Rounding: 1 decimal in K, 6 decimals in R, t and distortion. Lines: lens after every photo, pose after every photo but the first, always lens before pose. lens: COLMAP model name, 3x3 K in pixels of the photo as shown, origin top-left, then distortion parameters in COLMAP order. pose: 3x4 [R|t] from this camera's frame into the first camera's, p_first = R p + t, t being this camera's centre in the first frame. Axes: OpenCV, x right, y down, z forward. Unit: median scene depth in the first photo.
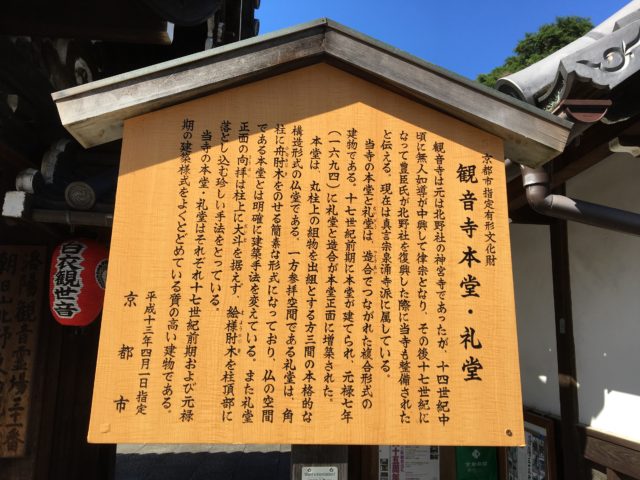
lens RADIAL K [[535.4, 0, 320.7], [0, 535.4, 239.2], [0, 0, 1]] dist [0.016635, 0.000591]
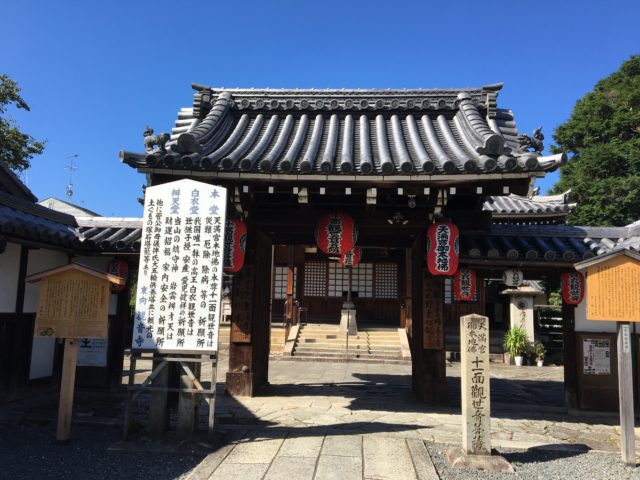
lens RADIAL K [[535.4, 0, 319.4], [0, 535.4, 239.2], [0, 0, 1]] dist [0.016635, 0.000591]
pose [[0.990444, -0.000914, -0.137911, -2.425196], [0.006857, 0.999068, 0.042623, -0.778922], [0.137744, -0.043161, 0.989527, -5.125880]]
